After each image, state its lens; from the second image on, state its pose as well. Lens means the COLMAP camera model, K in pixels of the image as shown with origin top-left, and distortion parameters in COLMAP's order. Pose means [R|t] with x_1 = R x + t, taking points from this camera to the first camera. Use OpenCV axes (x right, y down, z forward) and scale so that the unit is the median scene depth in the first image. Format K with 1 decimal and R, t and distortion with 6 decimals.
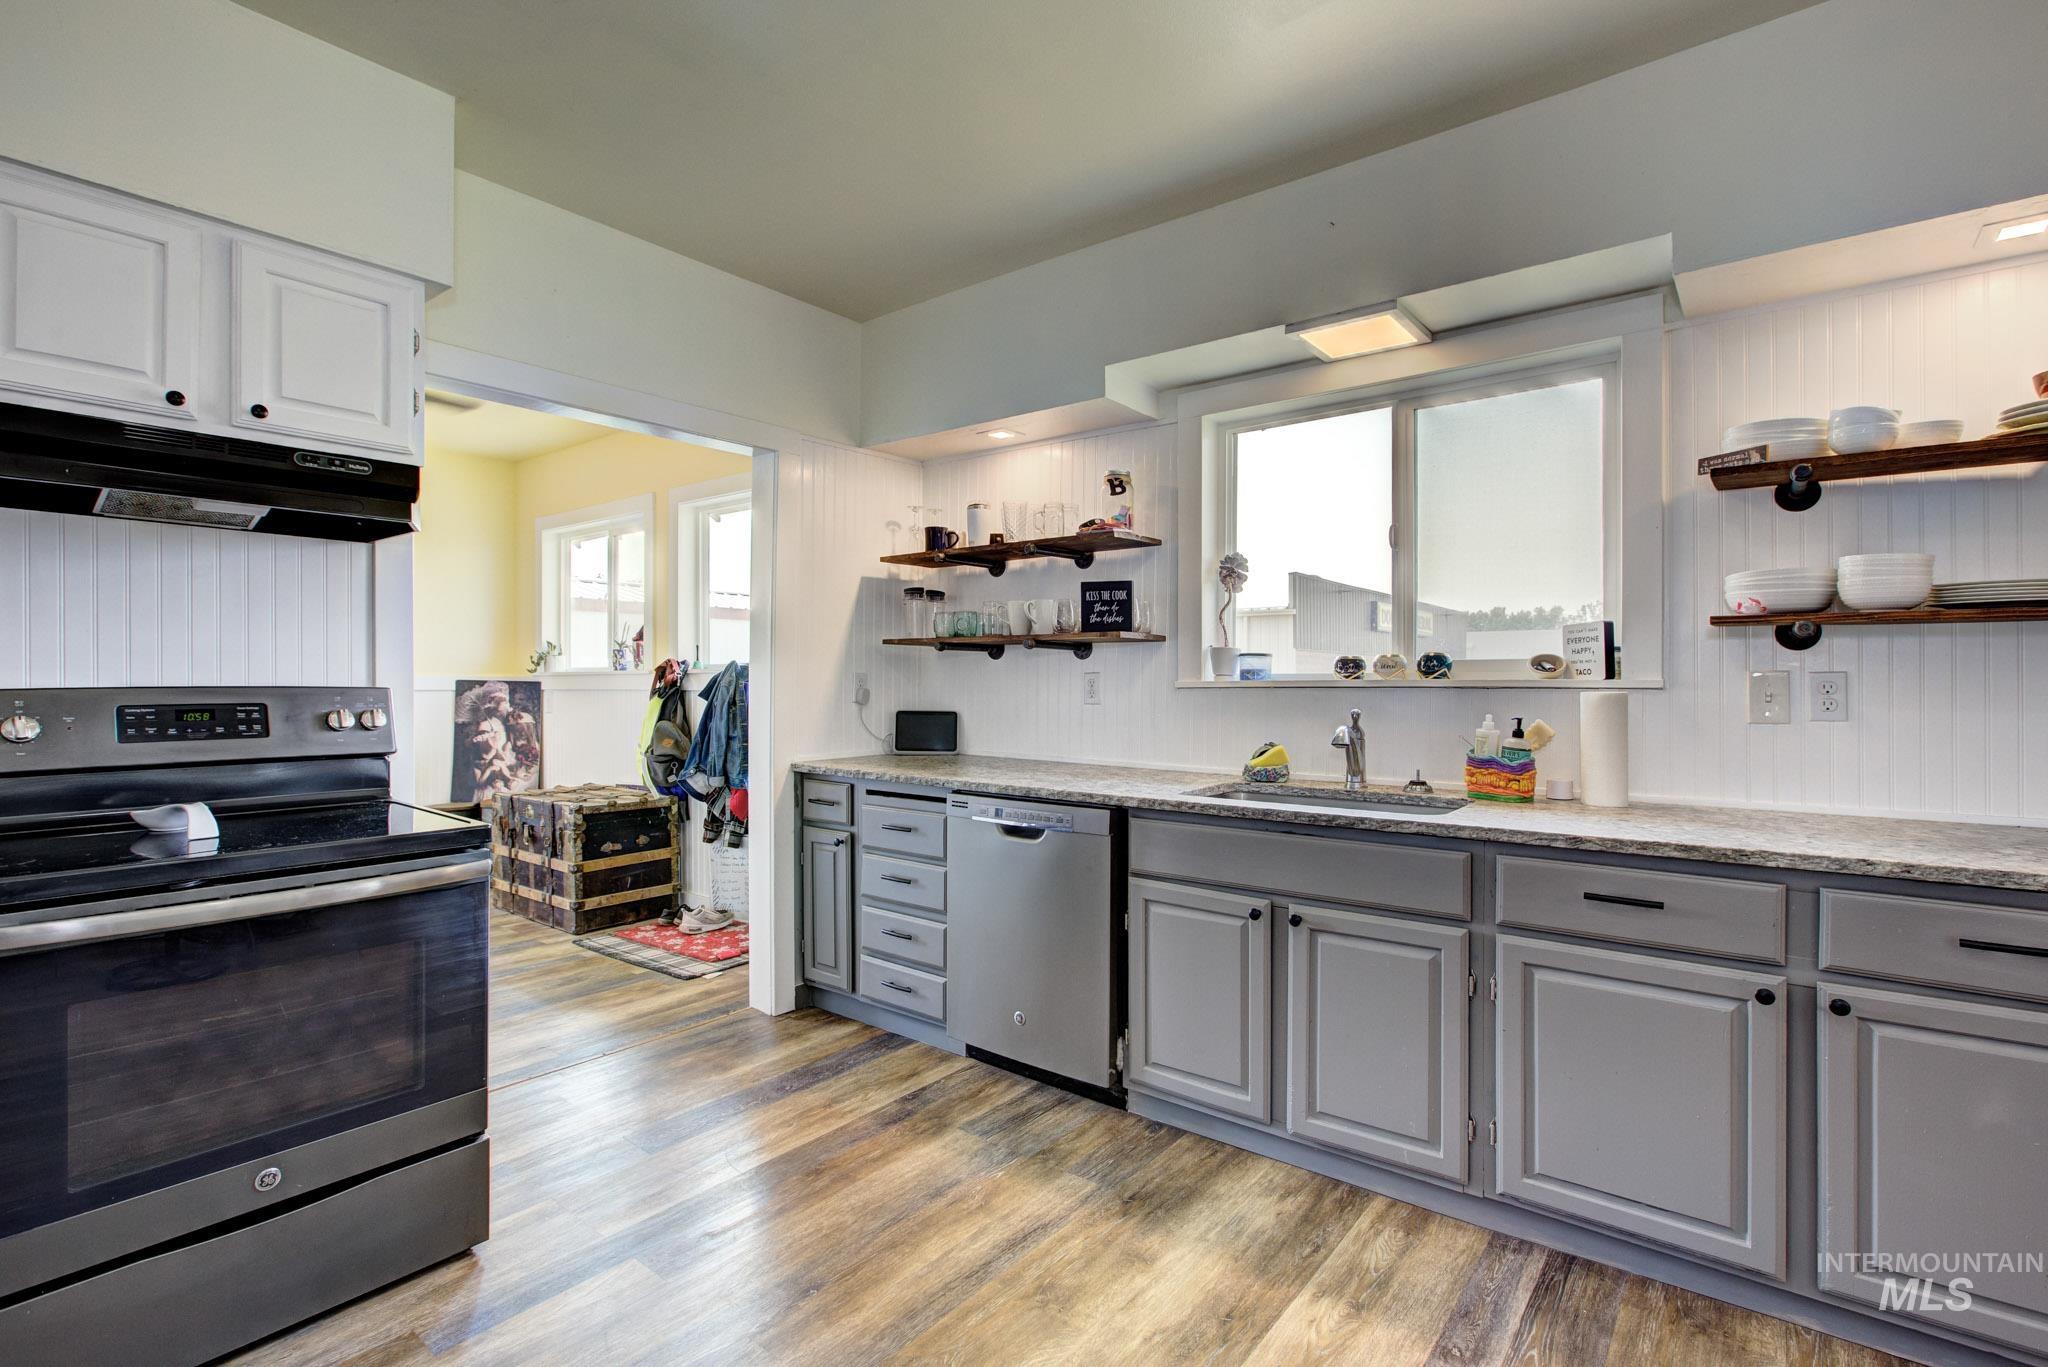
lens RADIAL K [[1009.0, 0, 1010.4], [0, 1009.0, 685.2], [0, 0, 1]] dist [-0.000138, 0.000872]
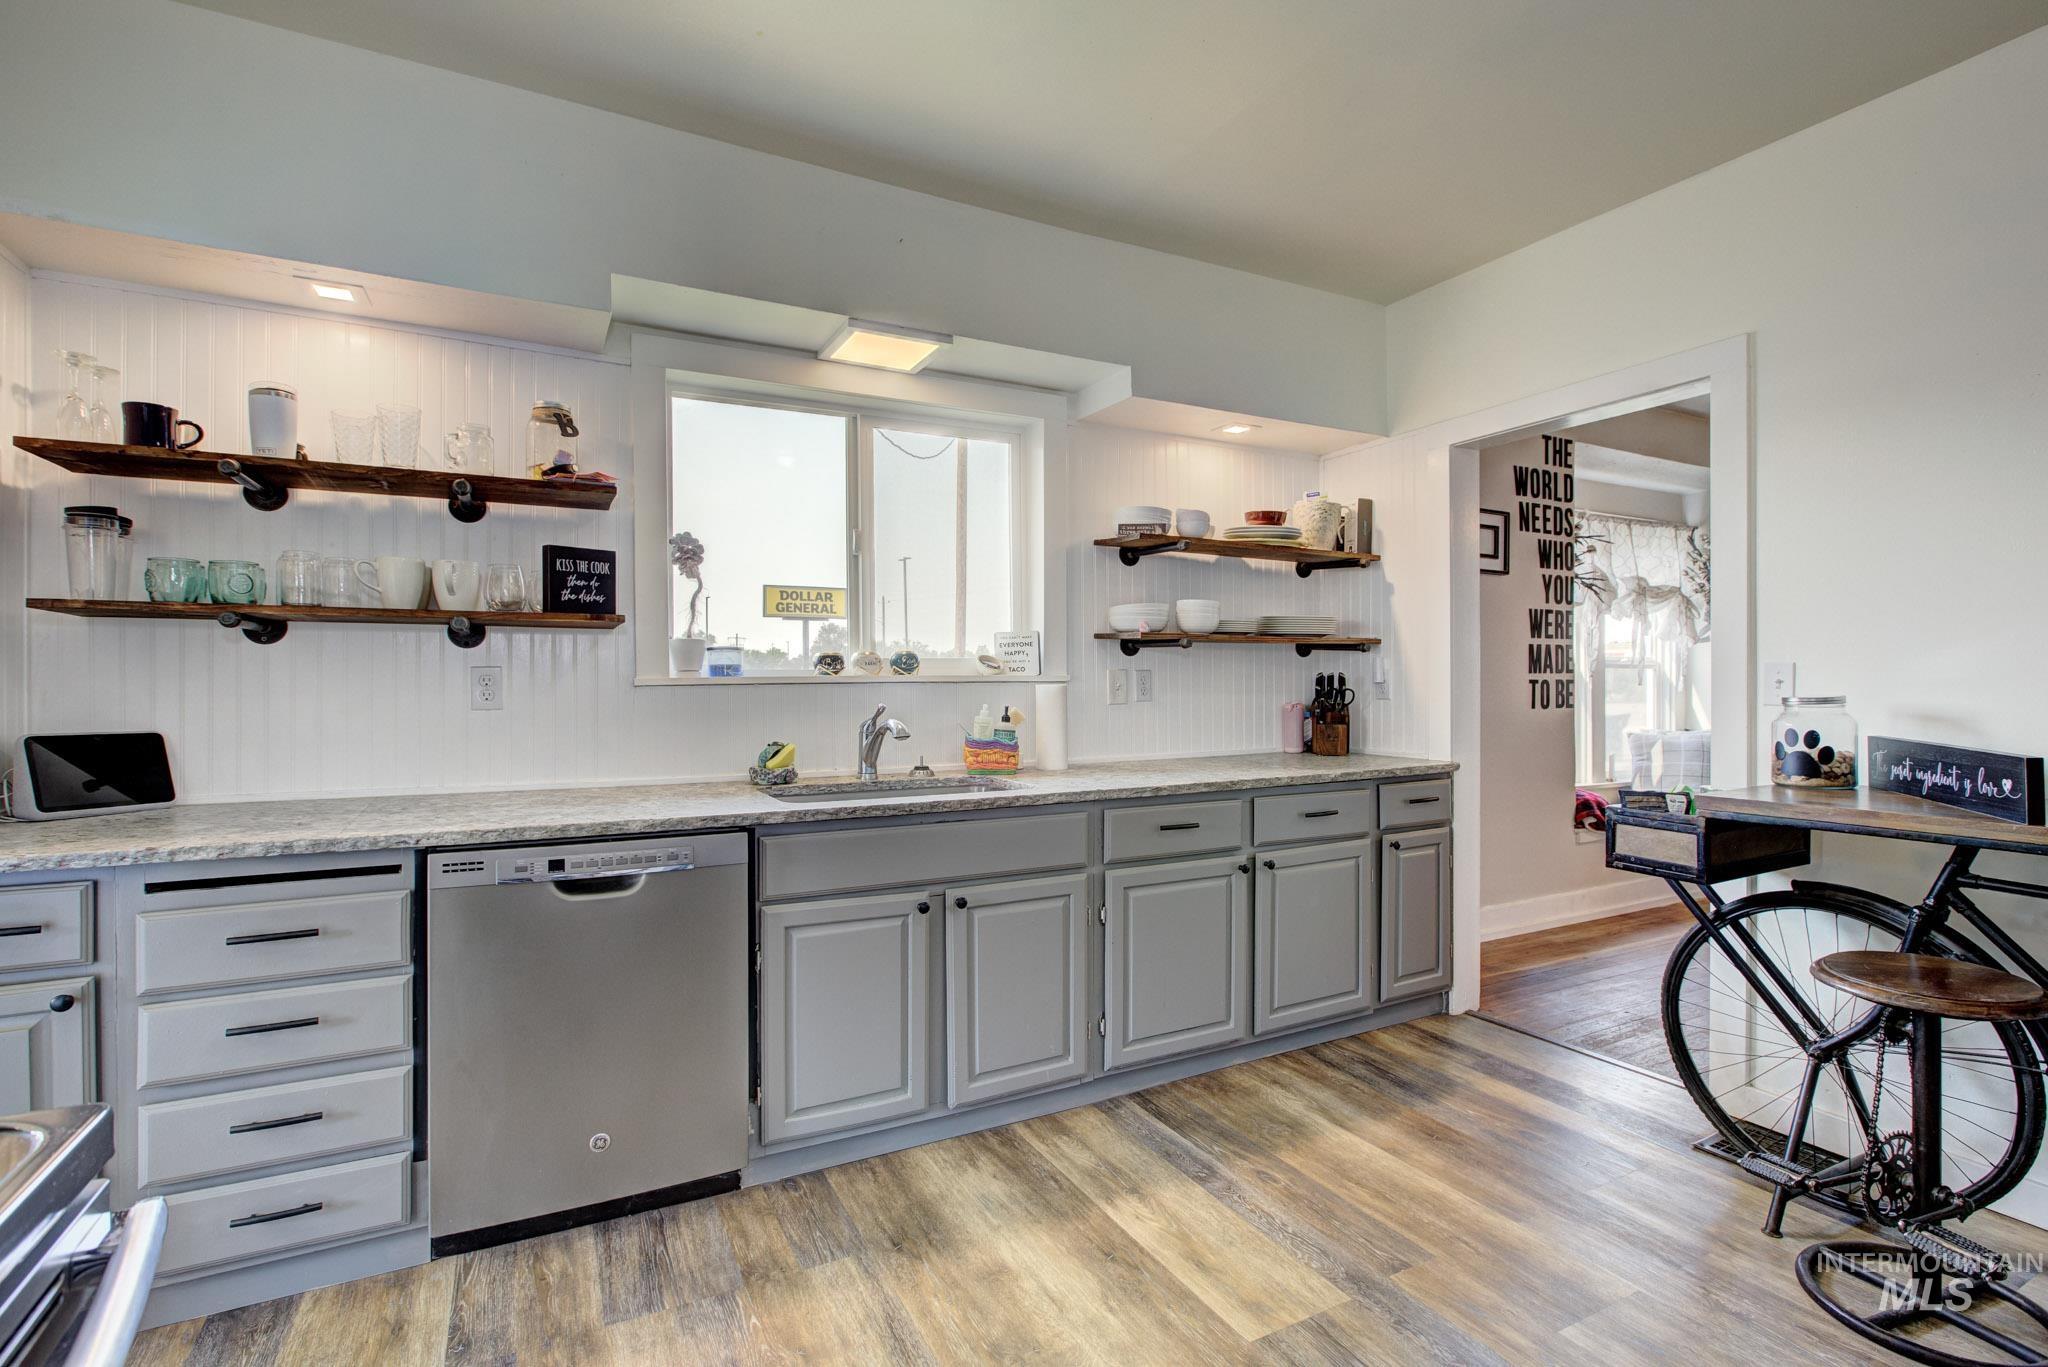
lens RADIAL K [[959.4, 0, 1104.8], [0, 959.4, 684.5], [0, 0, 1]] dist [0.000367, 0.000697]
pose [[0.366488, -0.008712, 0.930382, -0.396542], [0.007803, 0.999950, 0.006290, -0.000411], [-0.930390, 0.004954, 0.366538, 0.326212]]
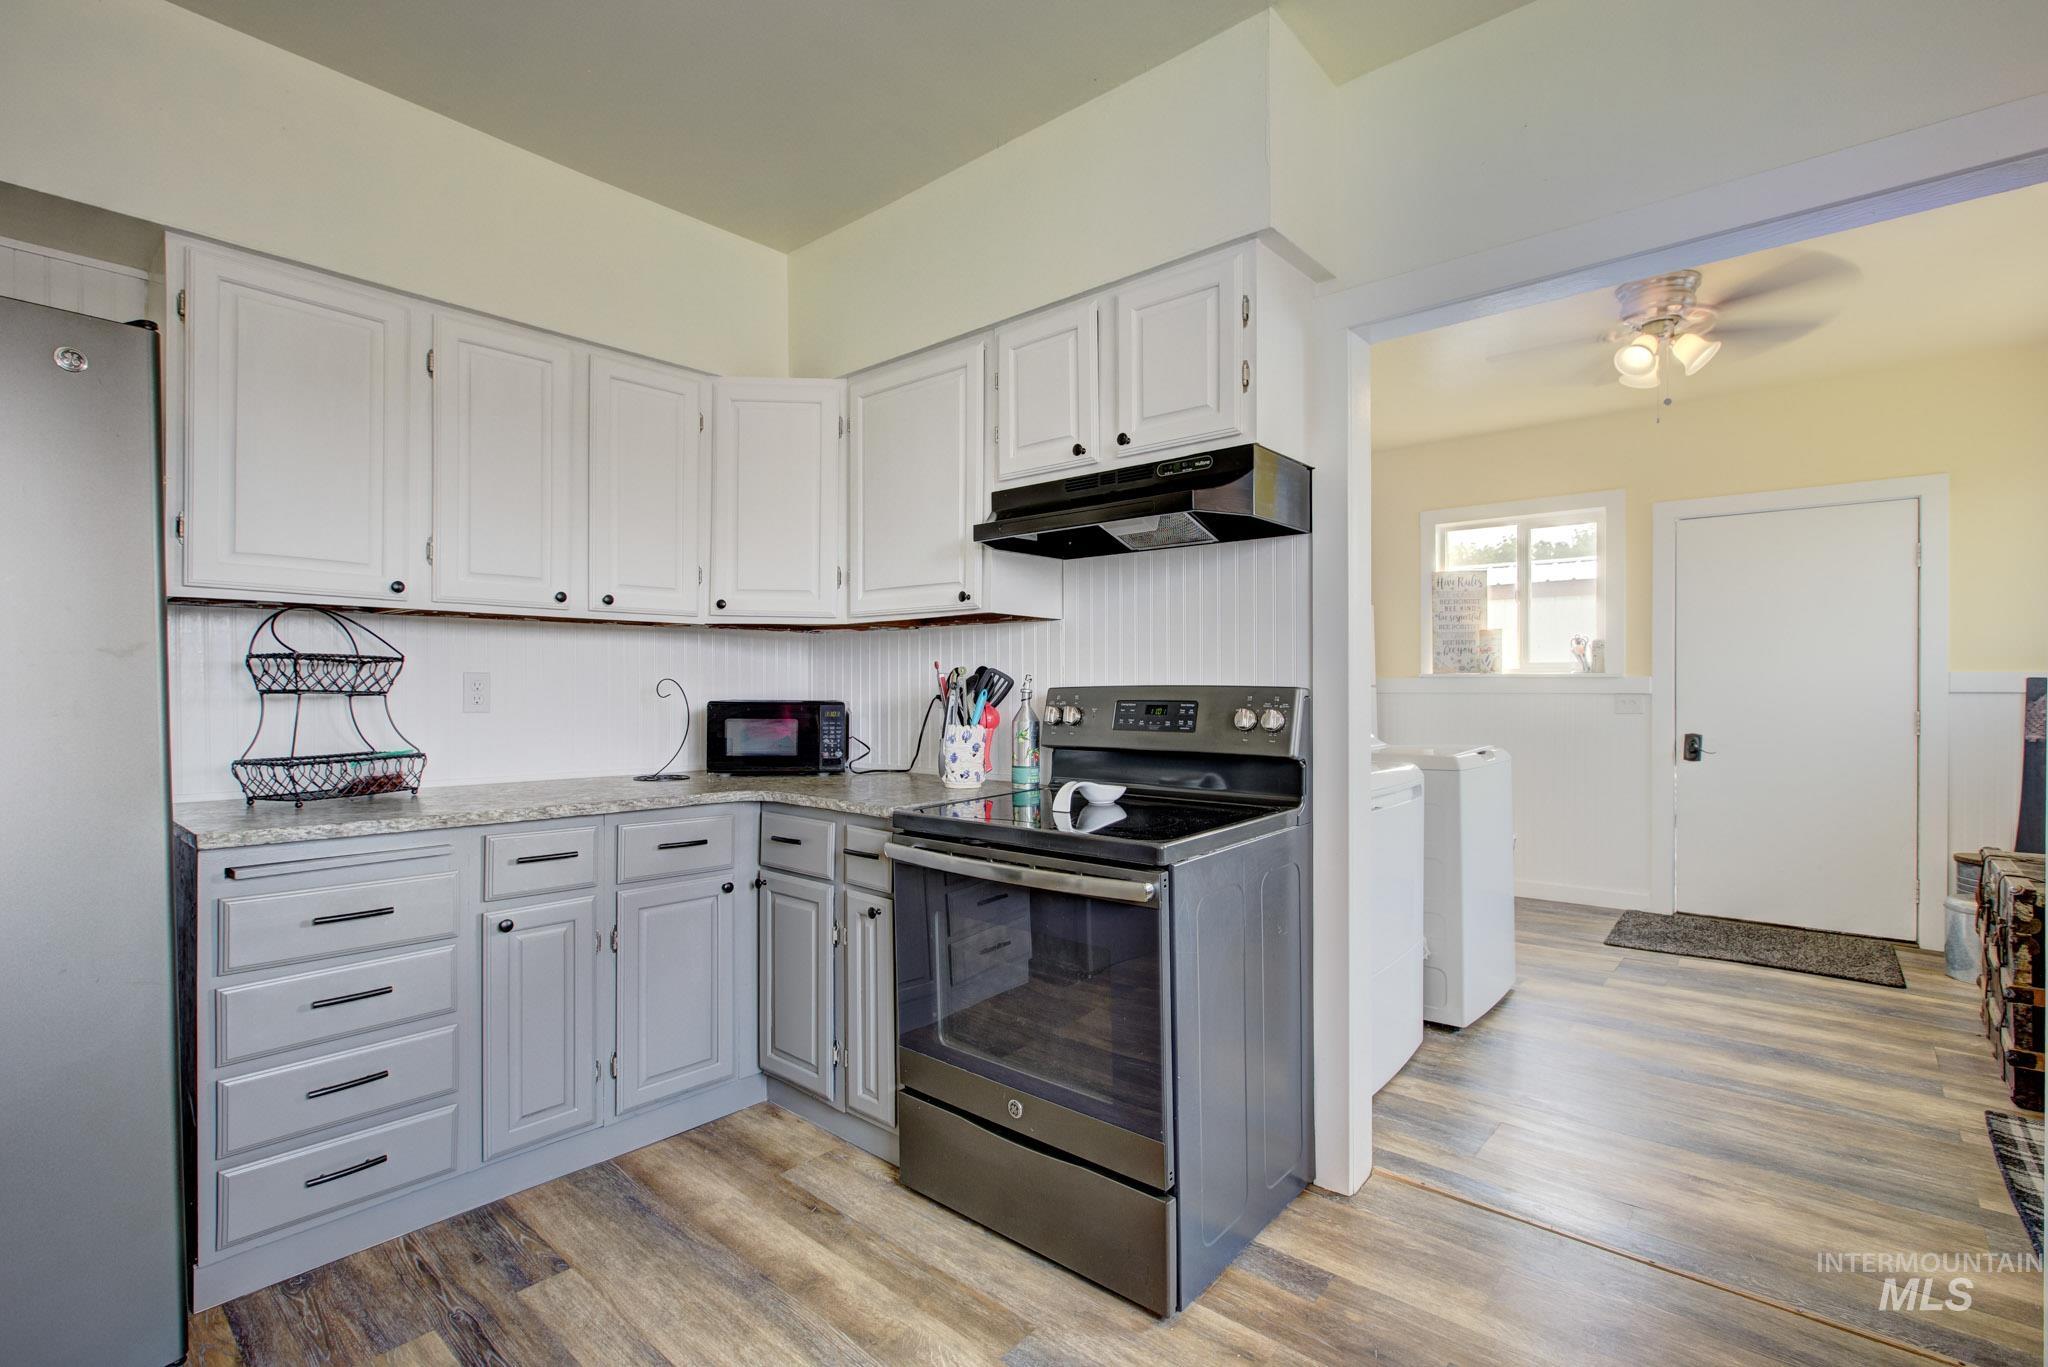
lens RADIAL K [[961.2, 0, 1044.5], [0, 961.2, 692.8], [0, 0, 1]] dist [-0.002477, 0.001105]
pose [[-0.012391, 0.009605, -0.999877, 0.189748], [-0.000940, 0.999953, 0.009618, -0.000460], [0.999923, 0.001059, -0.012381, 0.545716]]
